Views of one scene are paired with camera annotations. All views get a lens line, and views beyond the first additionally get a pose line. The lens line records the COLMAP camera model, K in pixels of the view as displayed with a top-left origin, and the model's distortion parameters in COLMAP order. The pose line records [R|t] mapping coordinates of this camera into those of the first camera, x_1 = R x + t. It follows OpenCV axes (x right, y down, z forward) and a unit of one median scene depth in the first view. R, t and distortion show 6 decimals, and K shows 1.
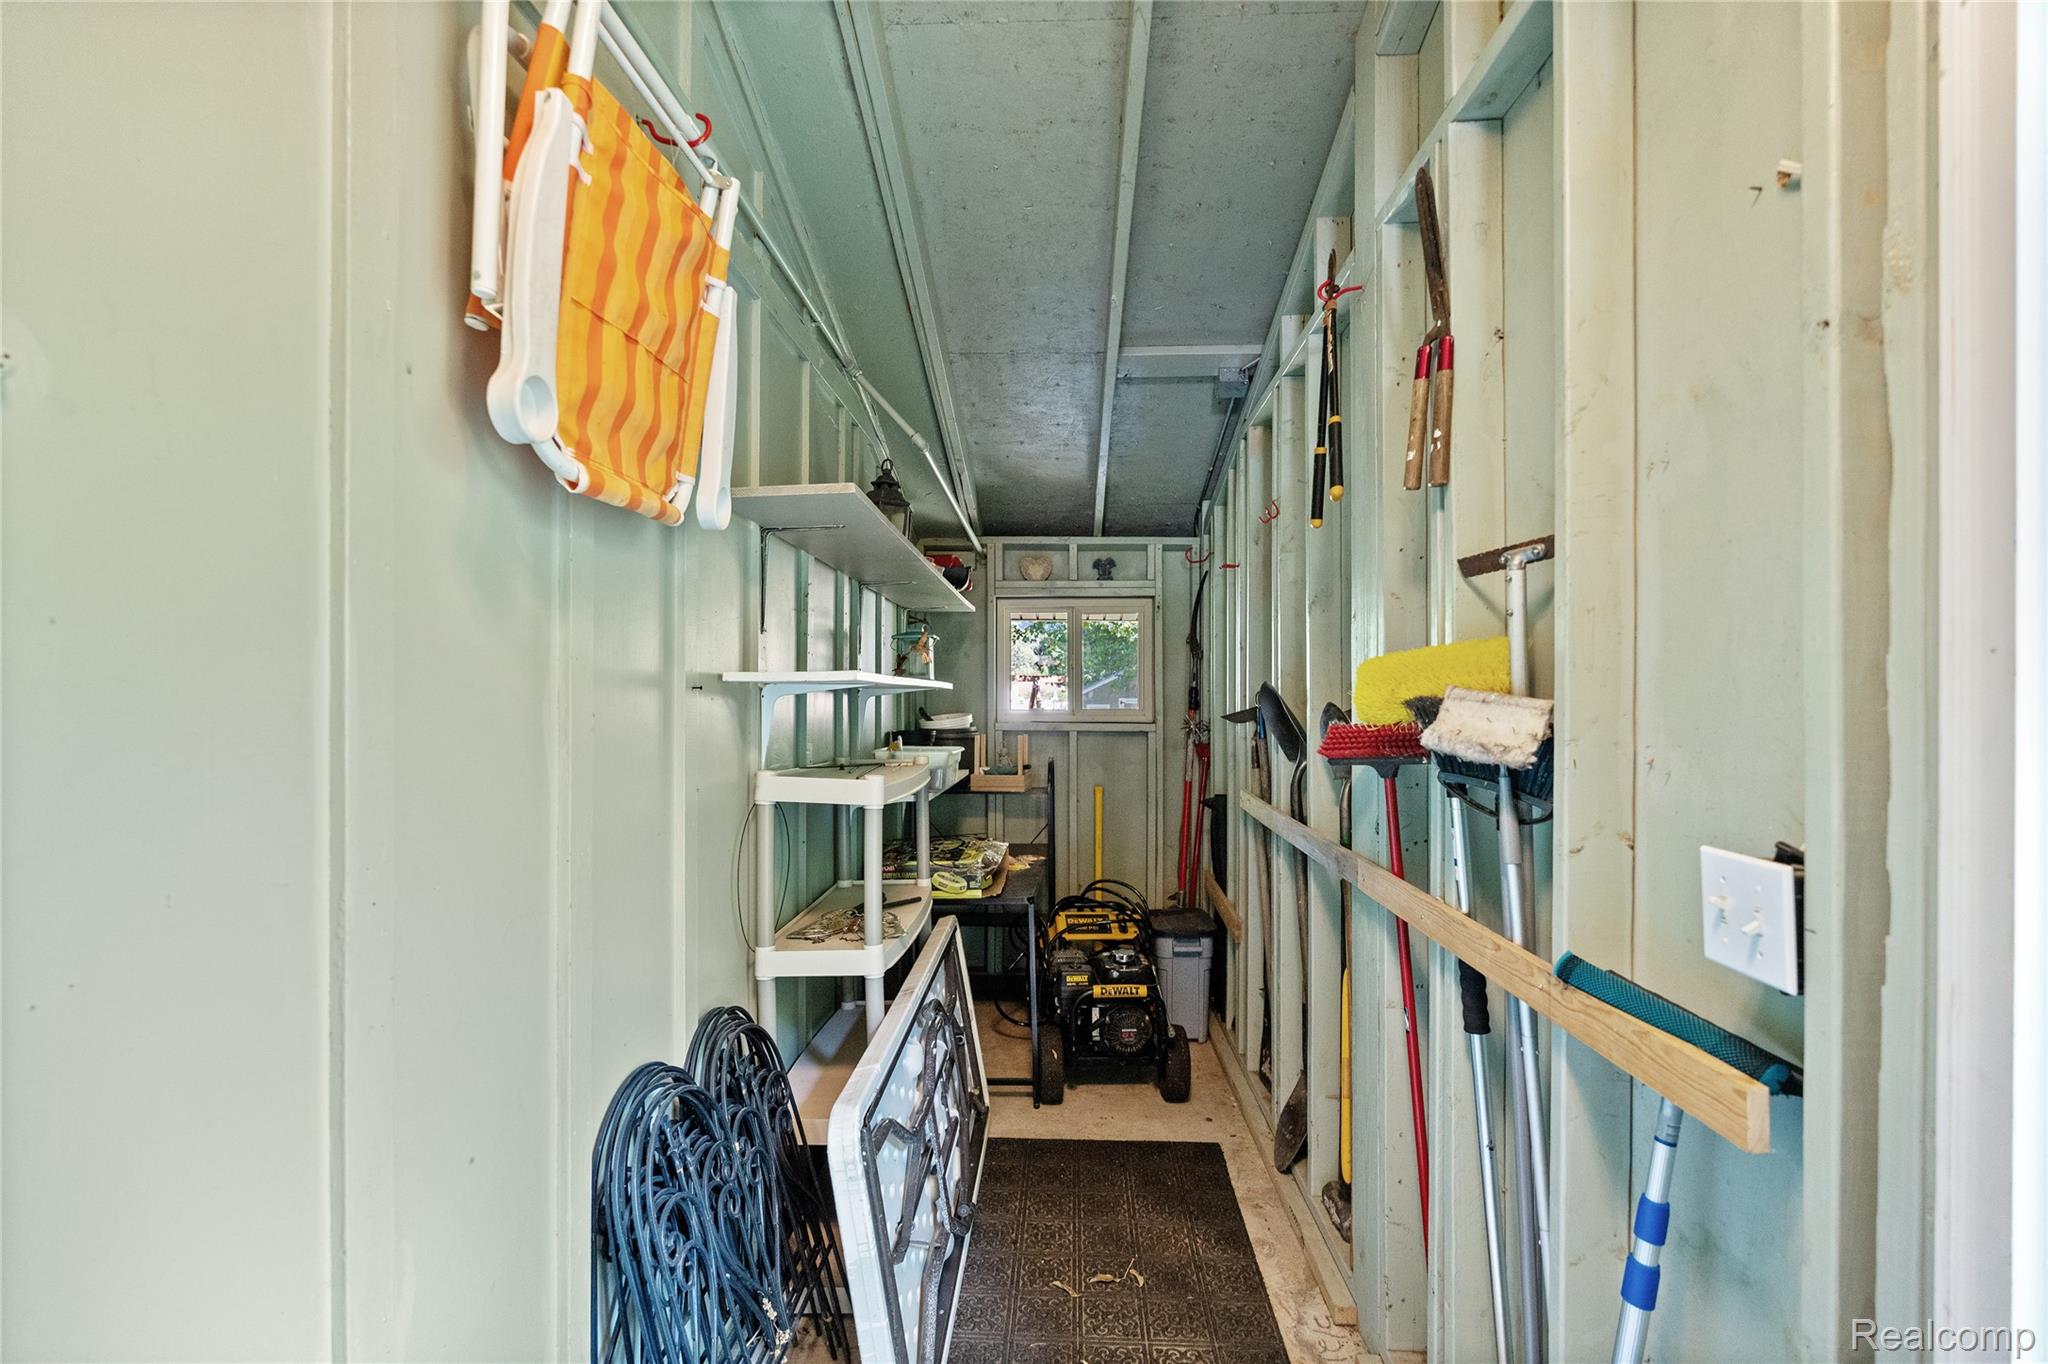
lens RADIAL K [[907.2, 0, 1026.4], [0, 907.2, 691.0], [0, 0, 1]] dist [-0.025449, -0.000299]
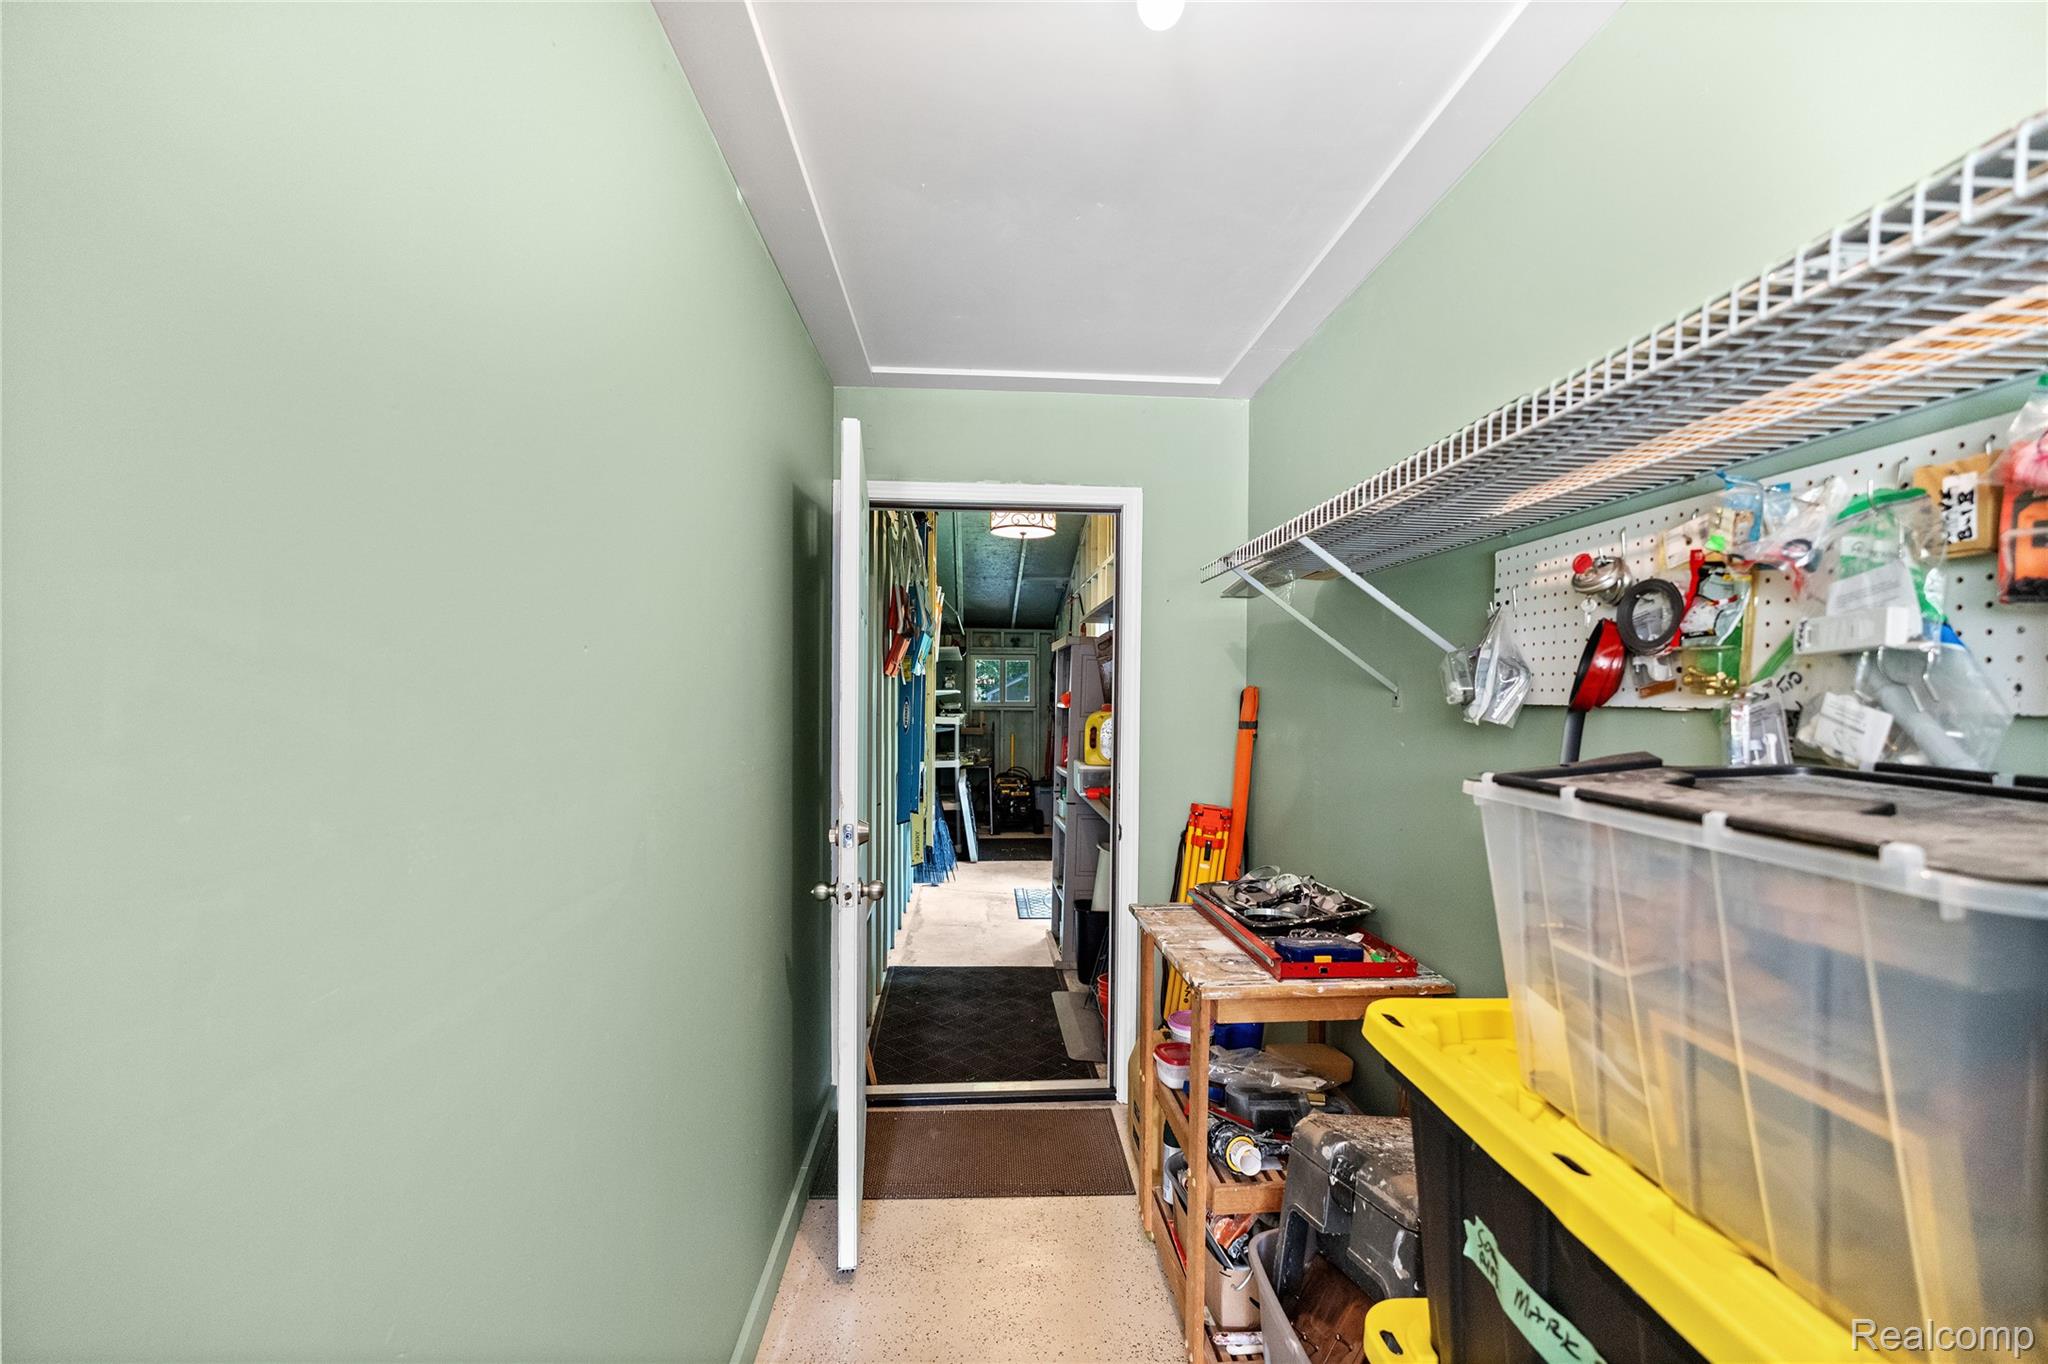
lens RADIAL K [[907.2, 0, 1024.9], [0, 907.2, 681.1], [0, 0, 1]] dist [-0.025449, -0.000299]
pose [[0.995254, 0.006046, 0.097125, -0.130867], [-0.006105, 0.999981, 0.000312, -0.036790], [-0.097121, -0.000903, 0.995272, -1.491238]]
